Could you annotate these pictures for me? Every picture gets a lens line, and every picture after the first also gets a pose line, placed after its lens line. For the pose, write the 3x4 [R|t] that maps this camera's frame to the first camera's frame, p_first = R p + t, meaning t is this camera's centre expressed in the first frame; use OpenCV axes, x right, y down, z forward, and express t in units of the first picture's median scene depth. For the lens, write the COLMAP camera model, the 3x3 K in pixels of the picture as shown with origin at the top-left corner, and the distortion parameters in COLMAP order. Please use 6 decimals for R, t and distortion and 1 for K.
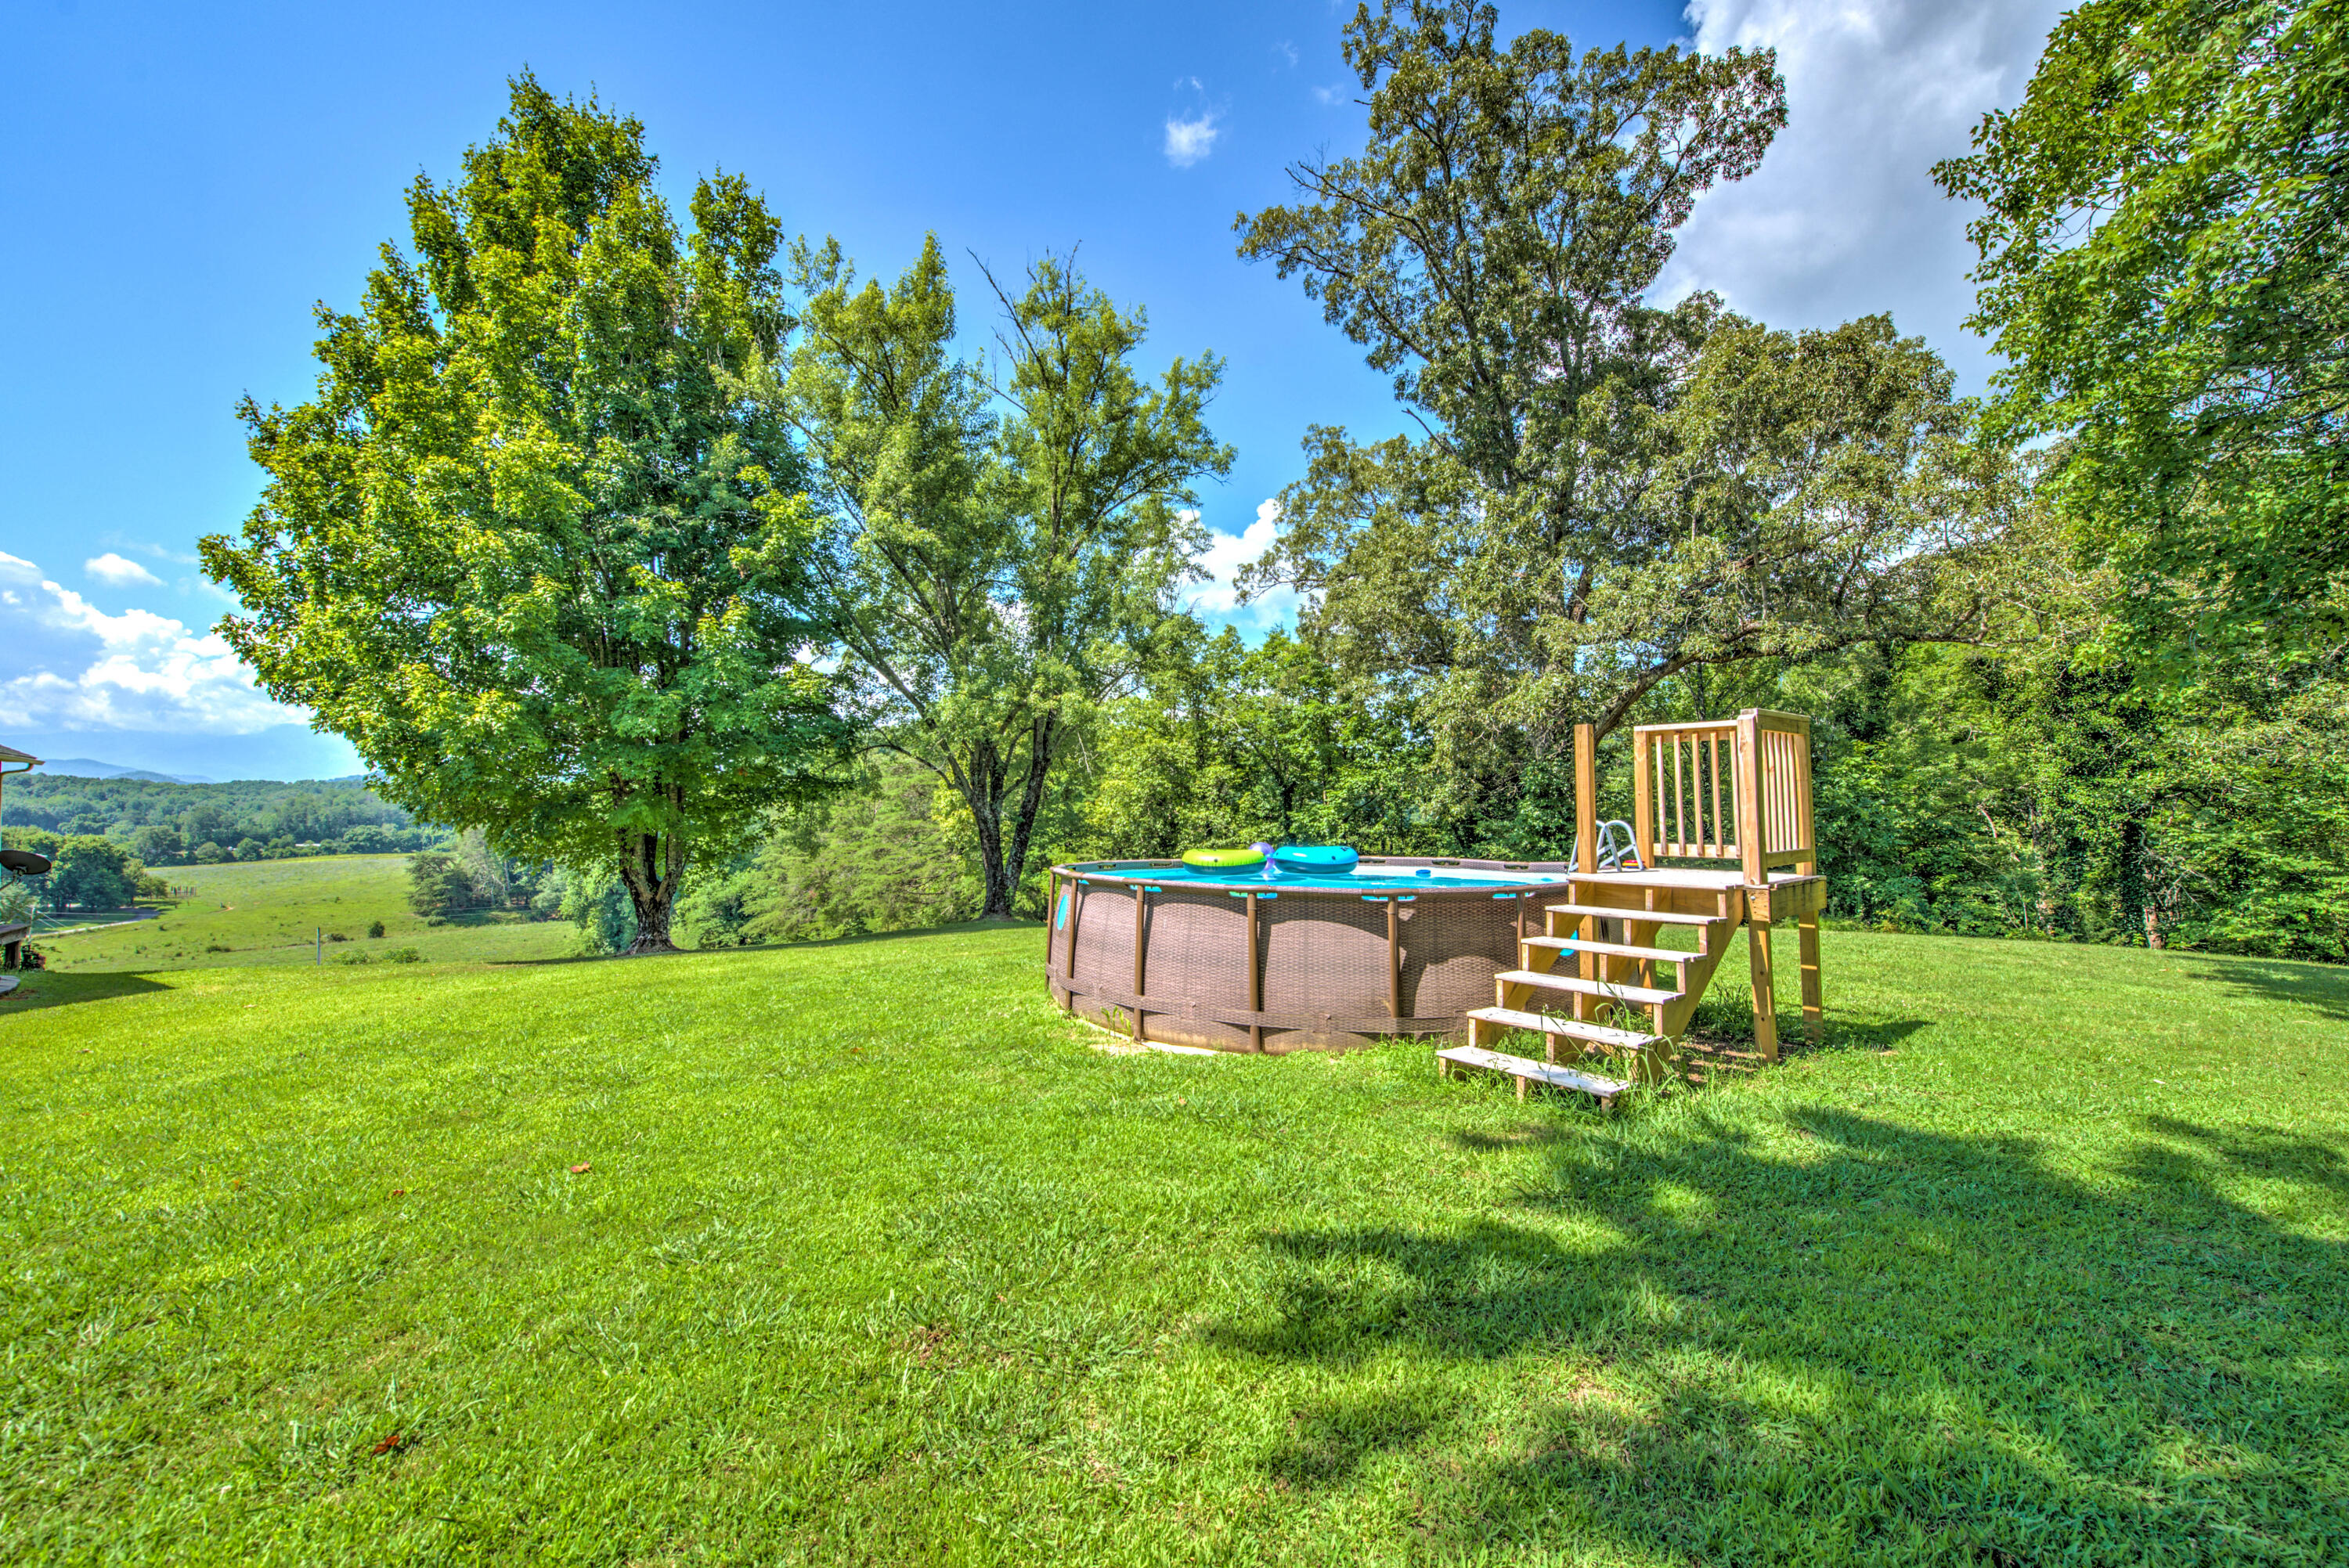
lens RADIAL K [[946.1, 0, 1174.5], [0, 946.1, 784.0], [0, 0, 1]] dist [0.000649, 0.000091]
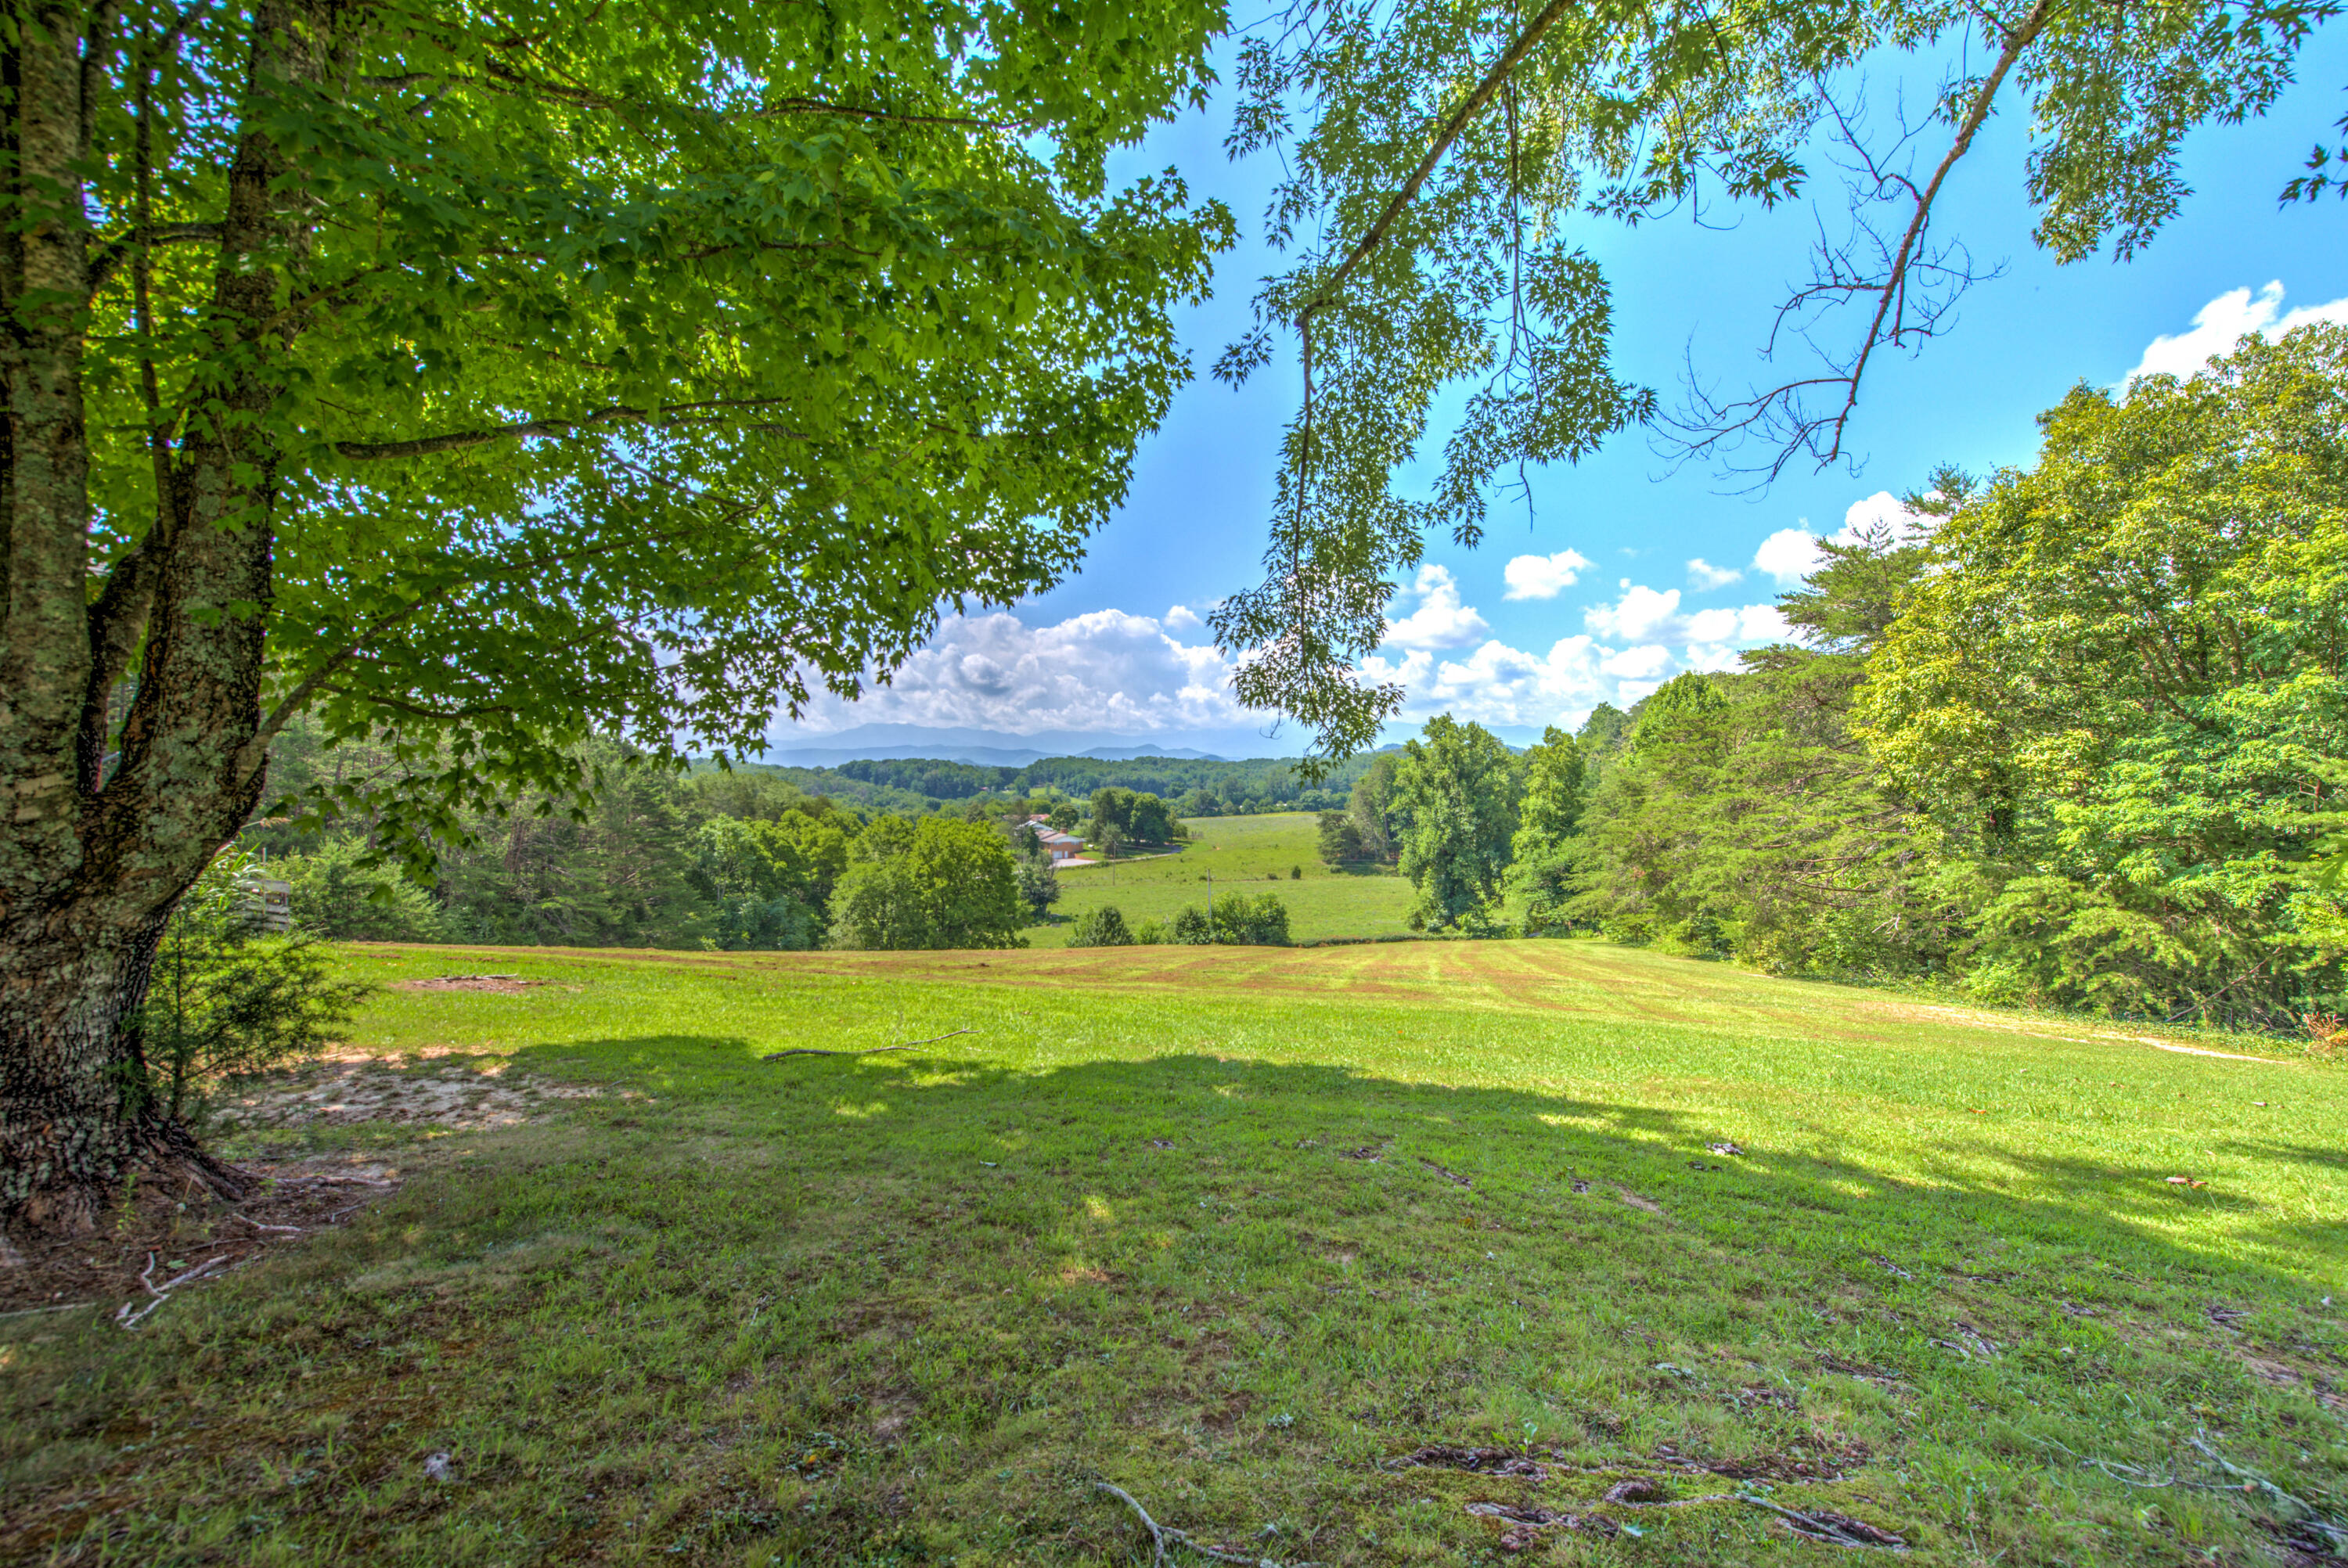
lens RADIAL K [[945.7, 0, 1174.0], [0, 945.7, 784.0], [0, 0, 1]] dist [0.000649, 0.000091]
pose [[0.653153, -0.000357, -0.757226, -0.051318], [0.026701, 0.999389, 0.022560, 0.017750], [0.756755, -0.034954, 0.652763, 0.185937]]
